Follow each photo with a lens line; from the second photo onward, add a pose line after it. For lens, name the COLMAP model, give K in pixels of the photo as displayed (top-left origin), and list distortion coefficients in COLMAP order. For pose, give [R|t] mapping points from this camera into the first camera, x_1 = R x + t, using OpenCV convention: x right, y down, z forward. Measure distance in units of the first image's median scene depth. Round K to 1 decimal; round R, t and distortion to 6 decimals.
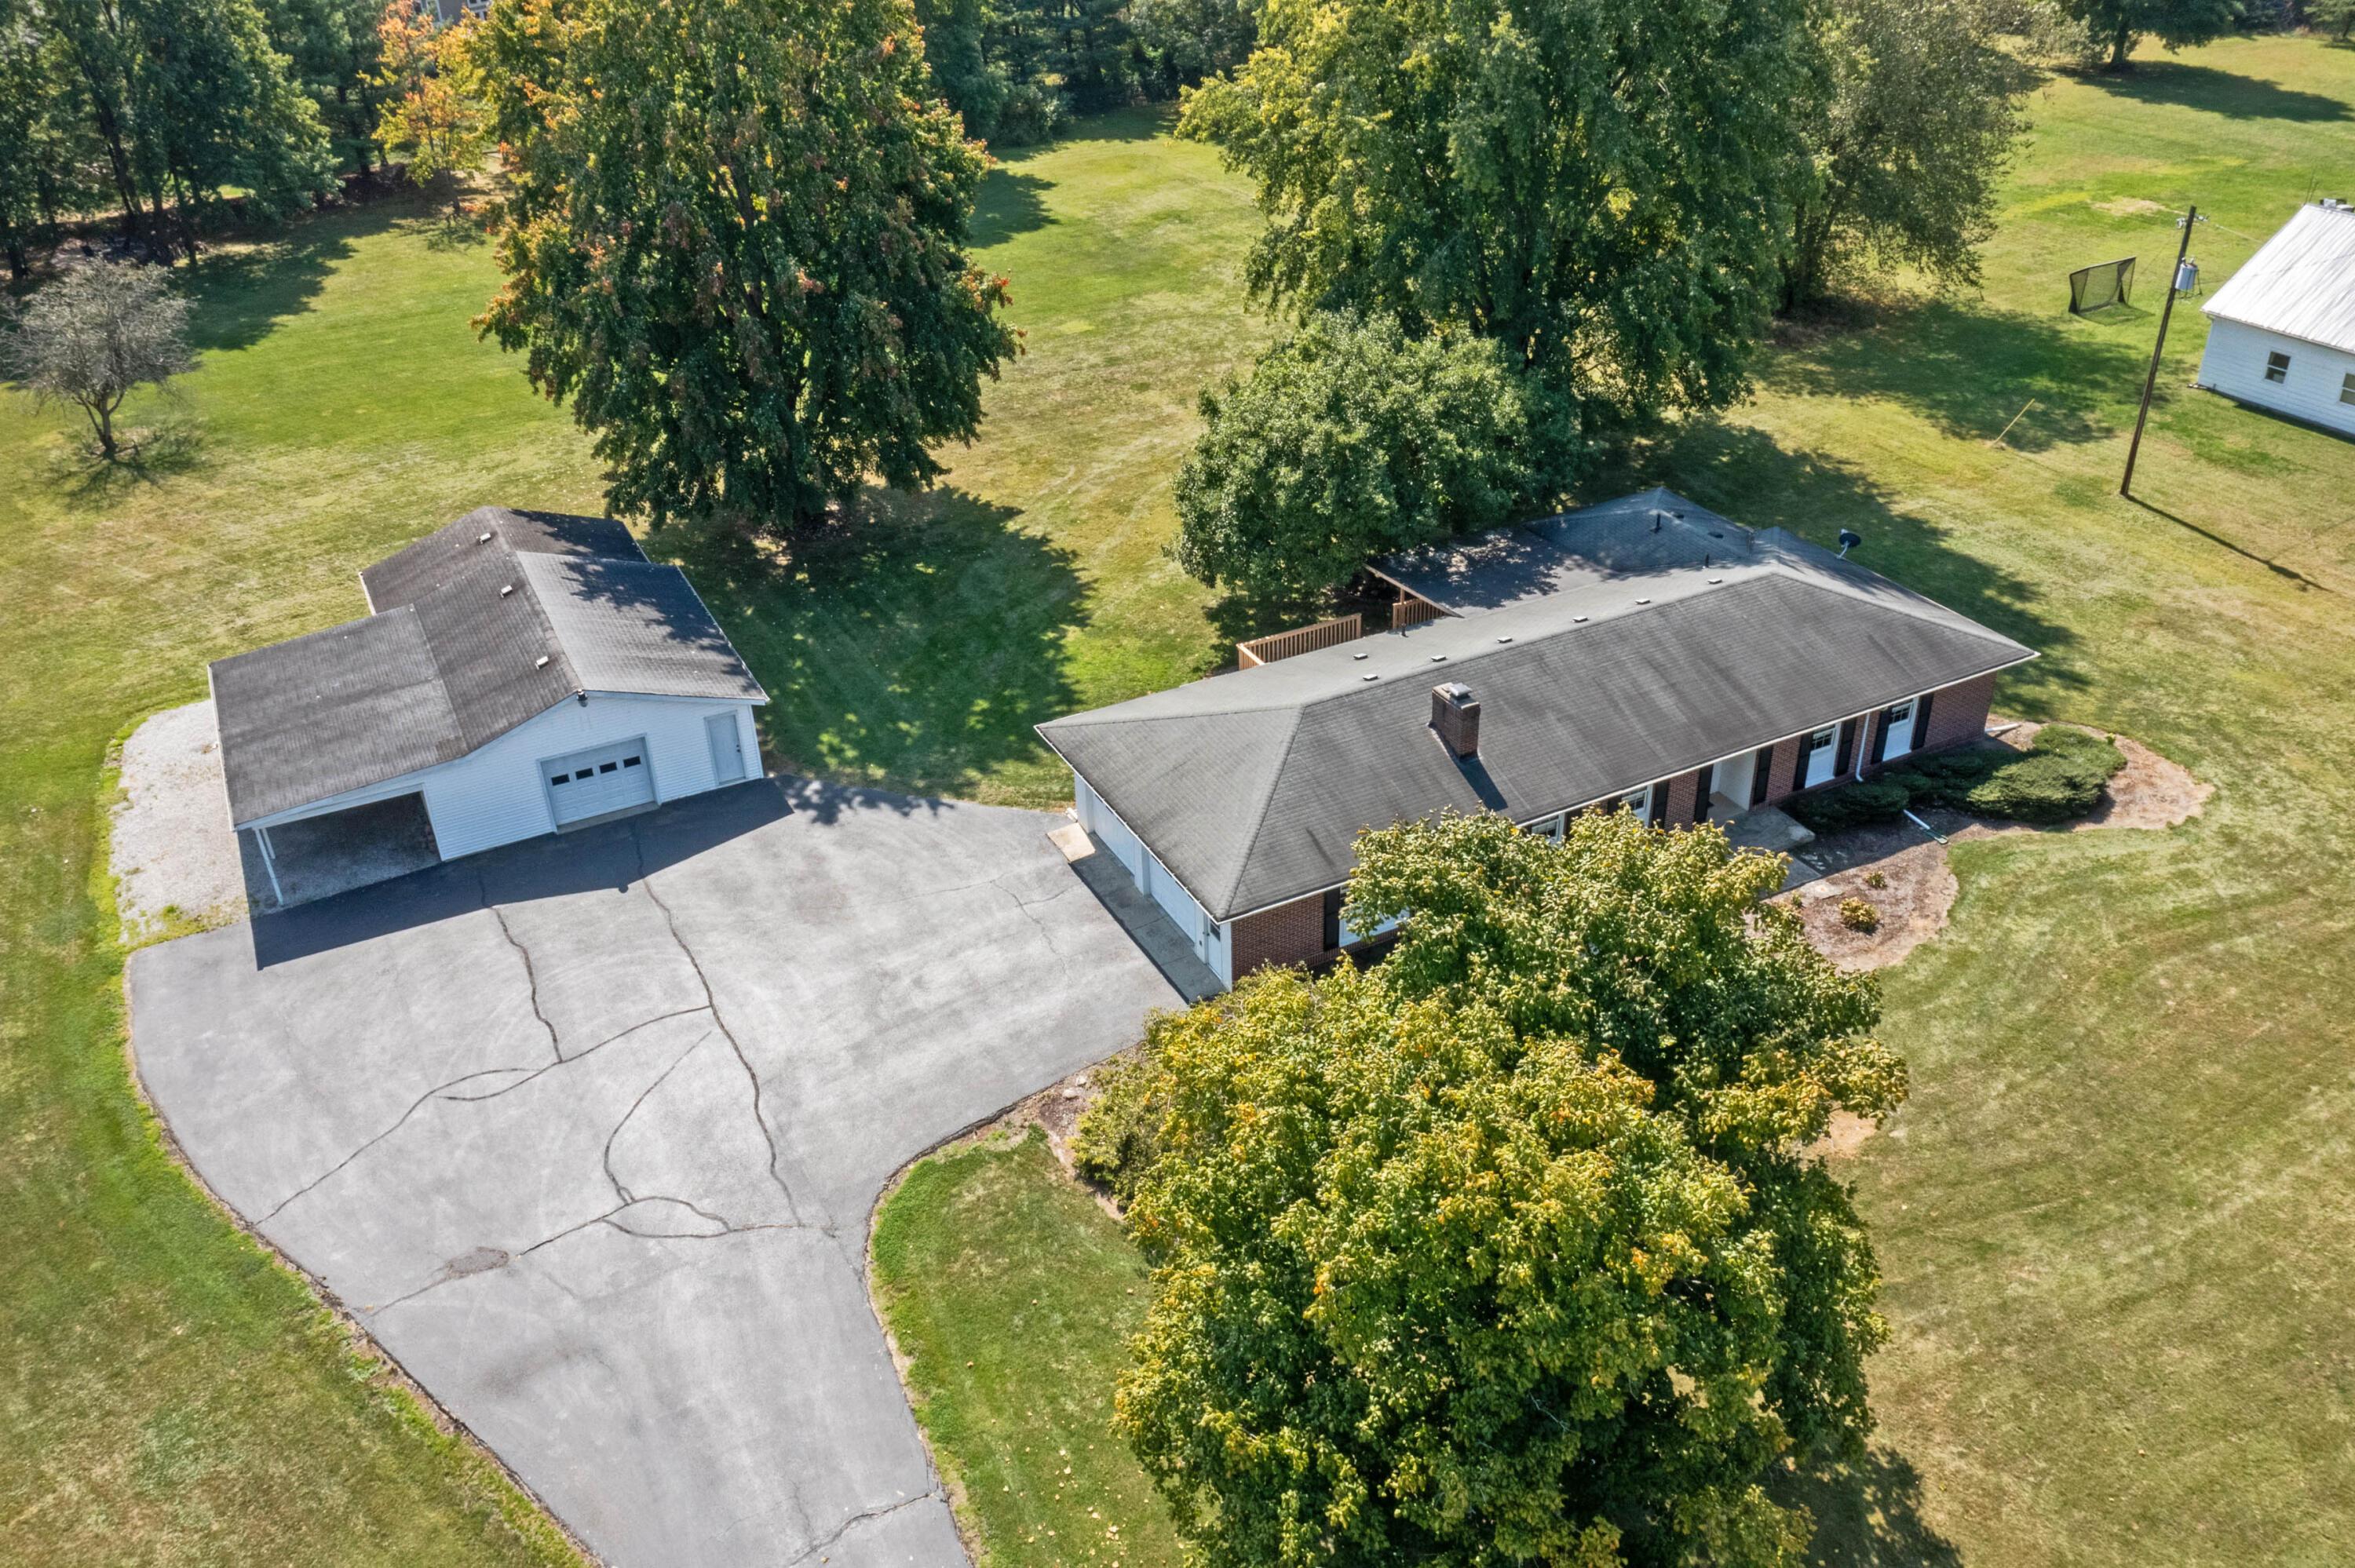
lens RADIAL K [[1845.7, 0, 1177.5], [0, 1845.7, 784.0], [0, 0, 1]] dist [0.002950, 0.003246]
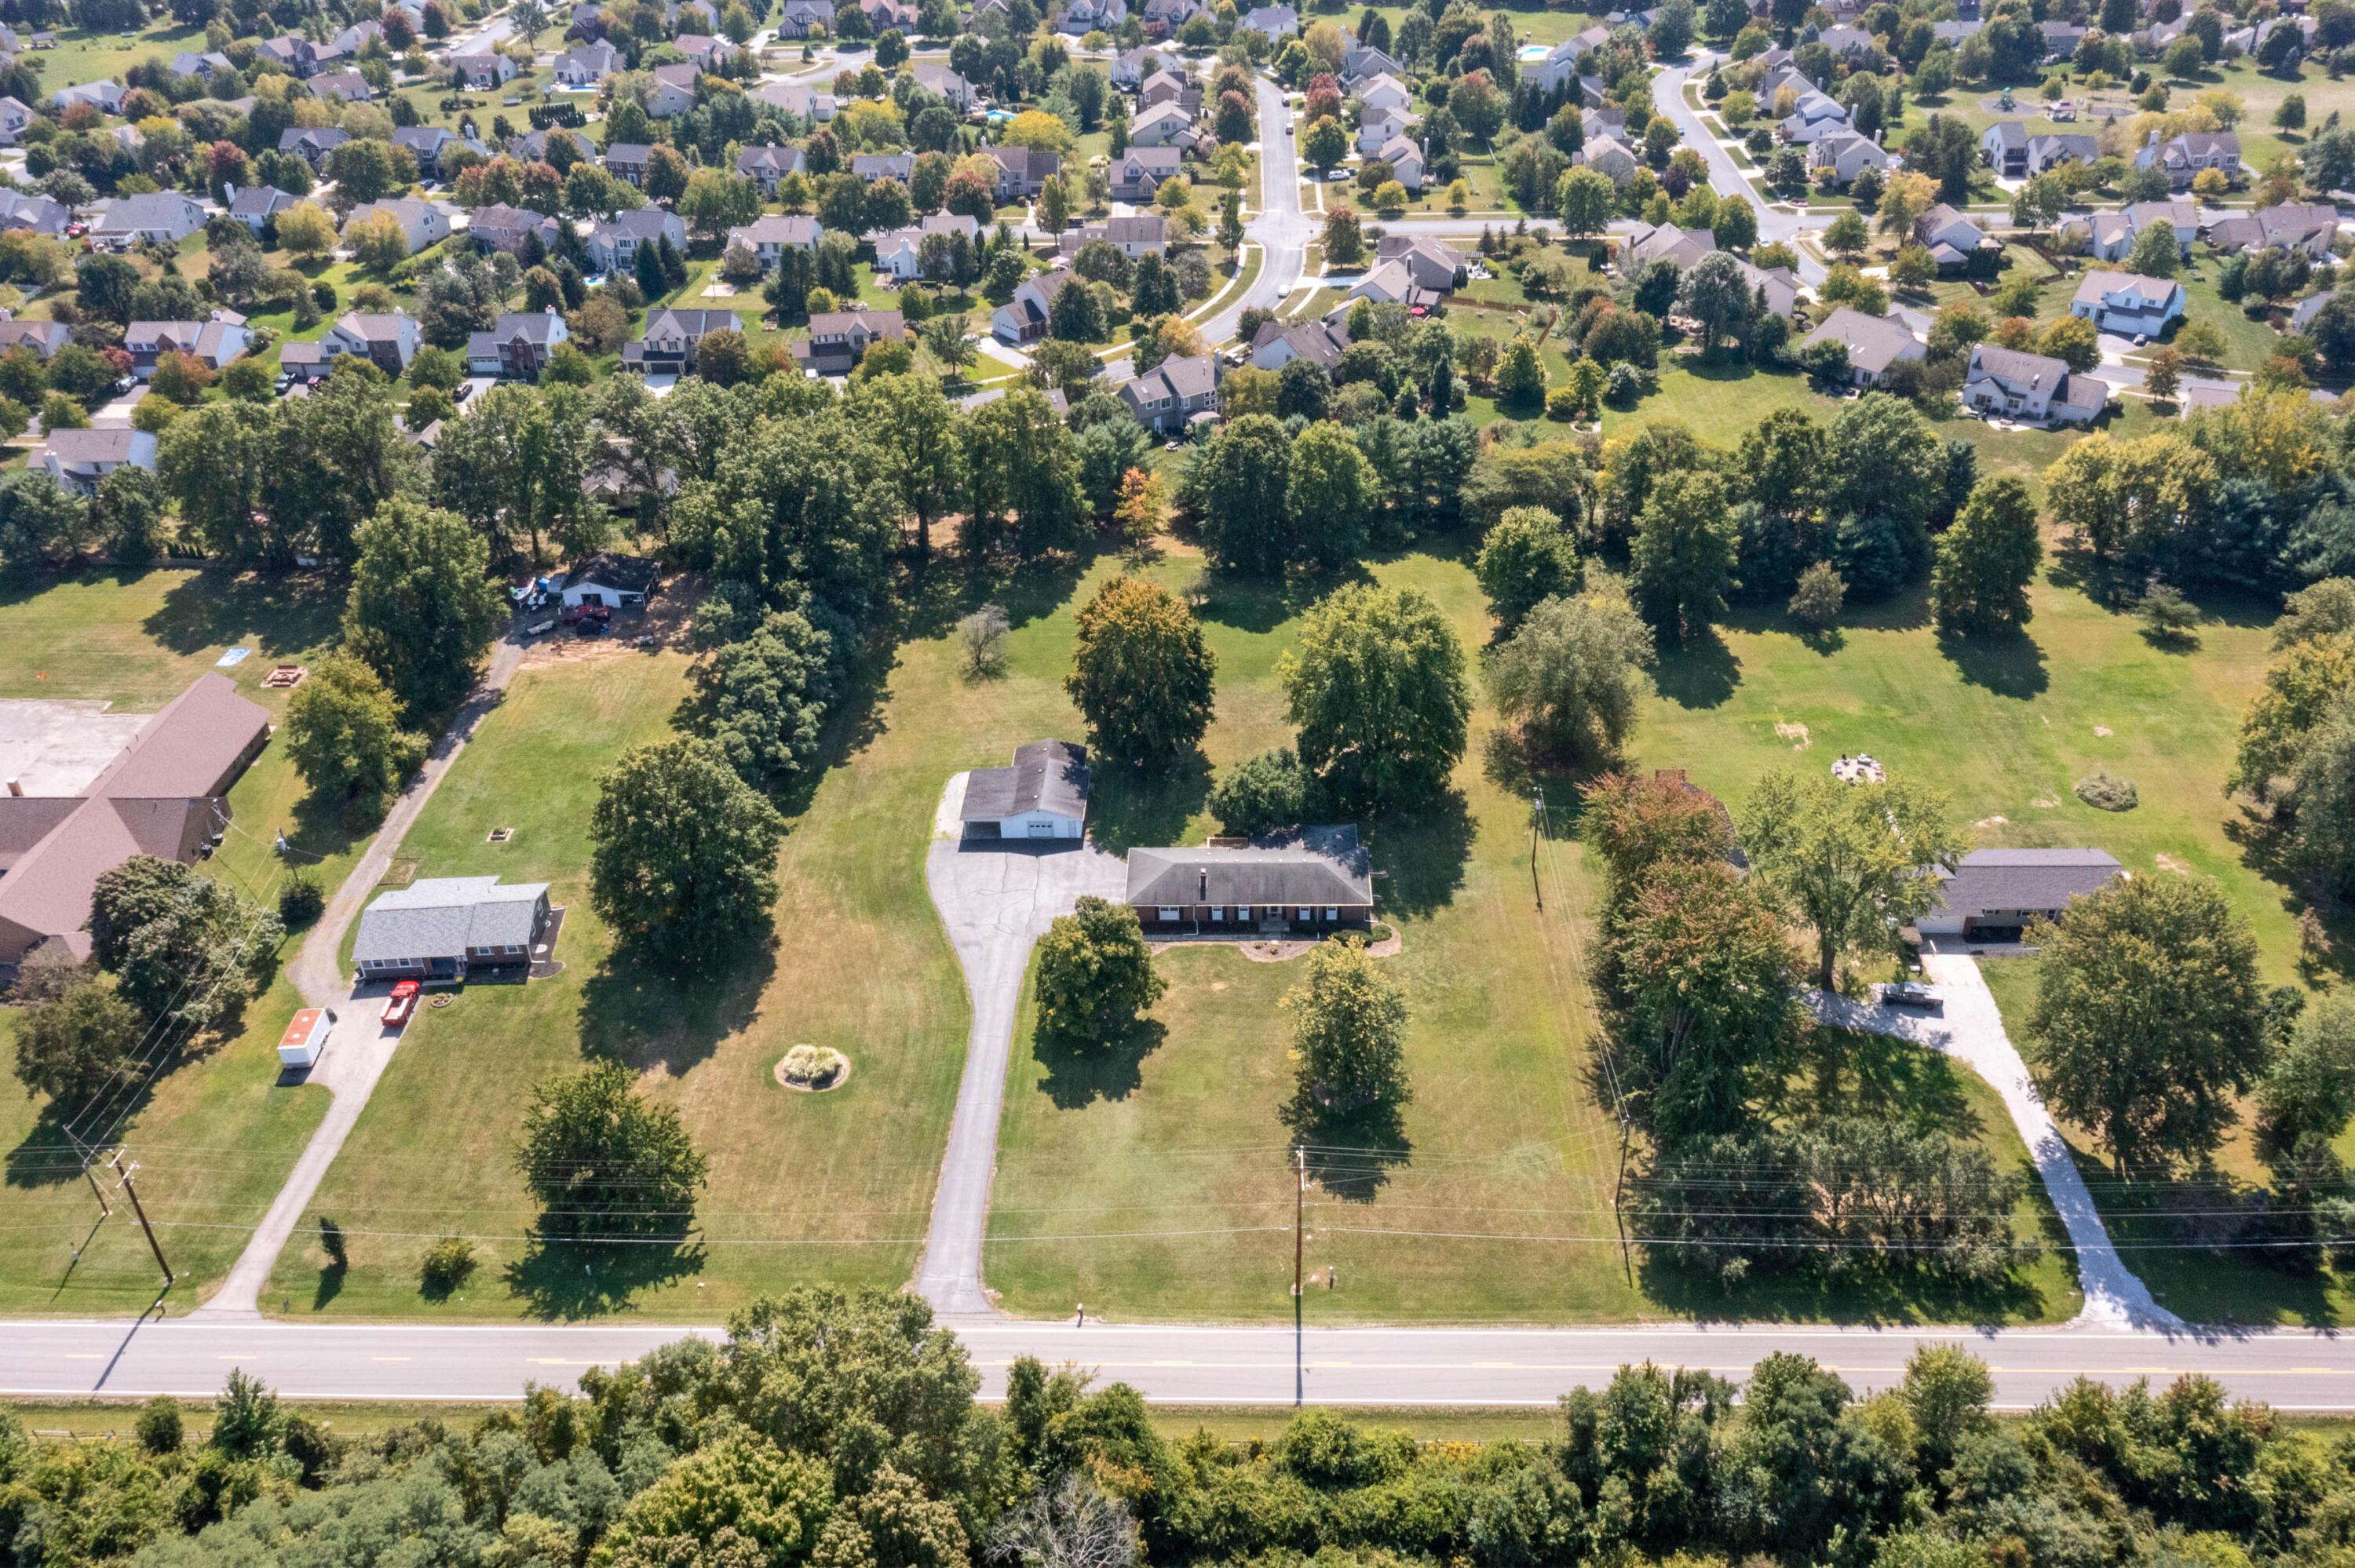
lens RADIAL K [[1845.7, 0, 1177.5], [0, 1845.7, 784.0], [0, 0, 1]] dist [0.002950, 0.003246]
pose [[0.871673, 0.271216, -0.408202, 1.556491], [-0.247936, 0.962504, 0.110061, -0.608482], [0.422746, 0.005270, 0.906233, -2.511742]]
